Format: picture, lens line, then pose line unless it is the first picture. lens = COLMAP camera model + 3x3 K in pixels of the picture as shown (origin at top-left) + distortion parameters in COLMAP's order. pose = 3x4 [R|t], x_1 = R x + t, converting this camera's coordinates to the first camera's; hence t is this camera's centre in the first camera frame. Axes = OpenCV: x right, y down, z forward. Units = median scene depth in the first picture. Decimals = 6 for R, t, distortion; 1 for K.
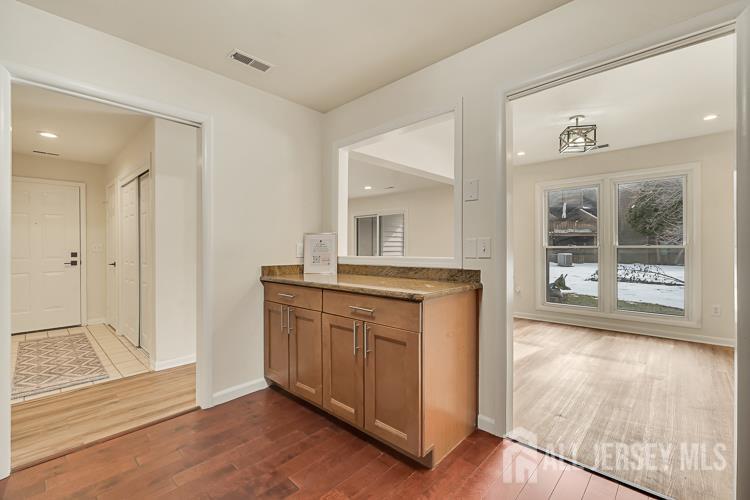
lens RADIAL K [[328.2, 0, 378.5], [0, 328.2, 250.7], [0, 0, 1]] dist [-0.003278, -0.000183]
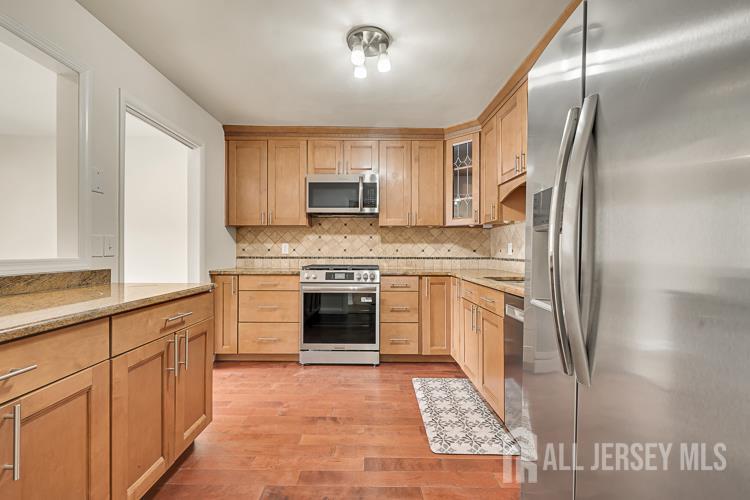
lens RADIAL K [[328.2, 0, 378.5], [0, 328.2, 250.7], [0, 0, 1]] dist [-0.003278, -0.000183]
pose [[-0.691809, -0.000064, 0.722081, -0.792808], [0.005877, 0.999966, 0.005719, 0.005063], [-0.722057, 0.008200, -0.691785, 0.949300]]
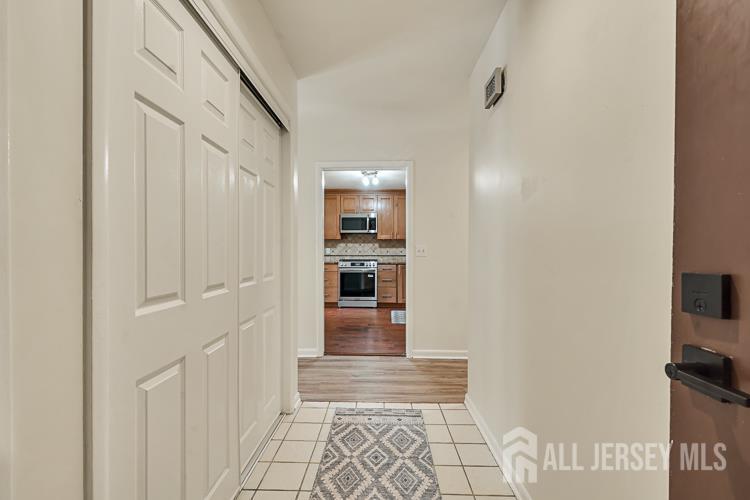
lens RADIAL K [[328.2, 0, 378.5], [0, 328.2, 250.7], [0, 0, 1]] dist [-0.003278, -0.000183]
pose [[-0.663443, 0.005533, 0.748206, -1.792370], [0.008818, 0.999961, 0.000424, 0.001720], [-0.748175, 0.006879, -0.663466, 1.751314]]
